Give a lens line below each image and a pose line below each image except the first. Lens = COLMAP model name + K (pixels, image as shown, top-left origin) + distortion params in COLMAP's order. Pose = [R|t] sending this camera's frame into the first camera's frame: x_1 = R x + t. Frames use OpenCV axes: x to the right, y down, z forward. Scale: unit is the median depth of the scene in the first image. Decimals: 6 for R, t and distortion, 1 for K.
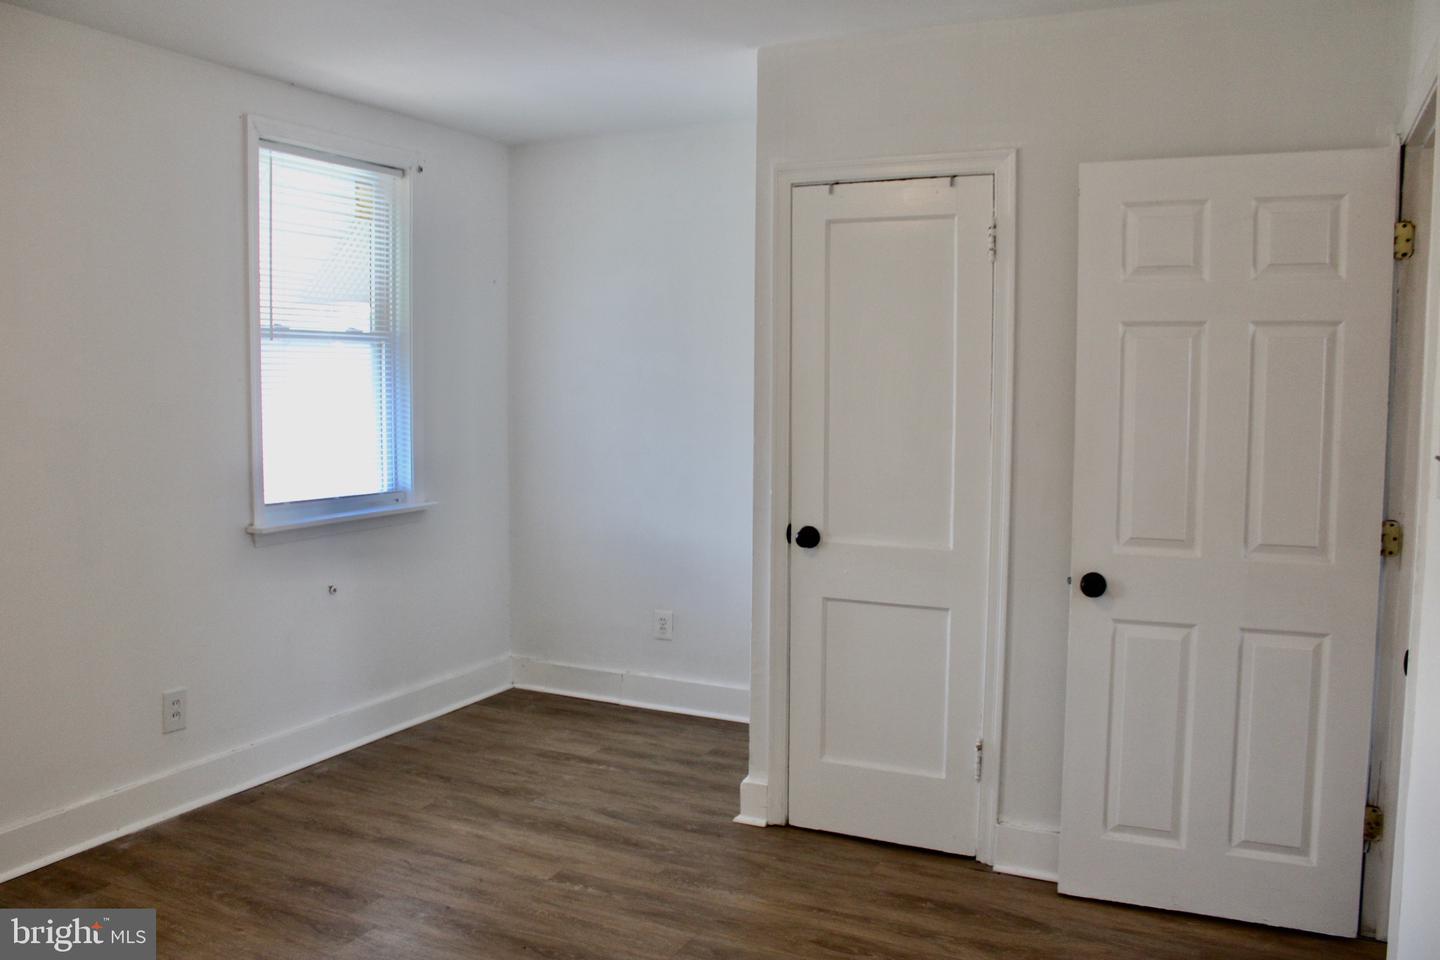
lens RADIAL K [[1233.2, 0, 712.0], [0, 1233.2, 462.3], [0, 0, 1]] dist [-0.136887, 0.139391]
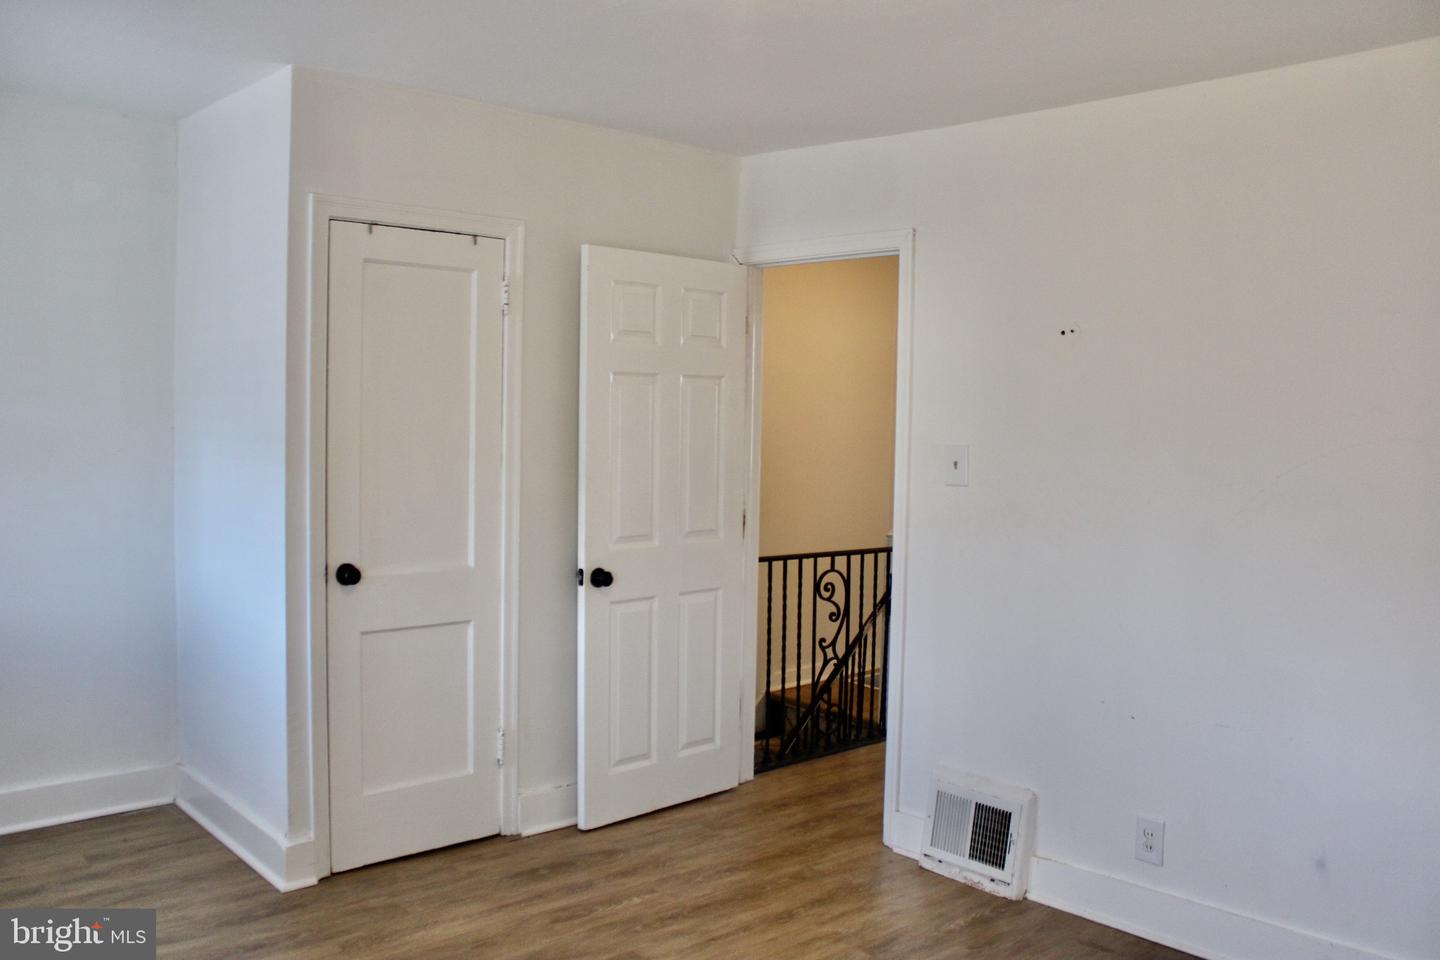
lens RADIAL K [[1233.2, 0, 719.2], [0, 1233.2, 471.5], [0, 0, 1]] dist [-0.136887, 0.139391]
pose [[0.357711, -0.044694, 0.932762, -0.791381], [0.051467, 0.998279, 0.028096, -0.037433], [-0.932413, 0.037956, 0.359395, 0.395756]]
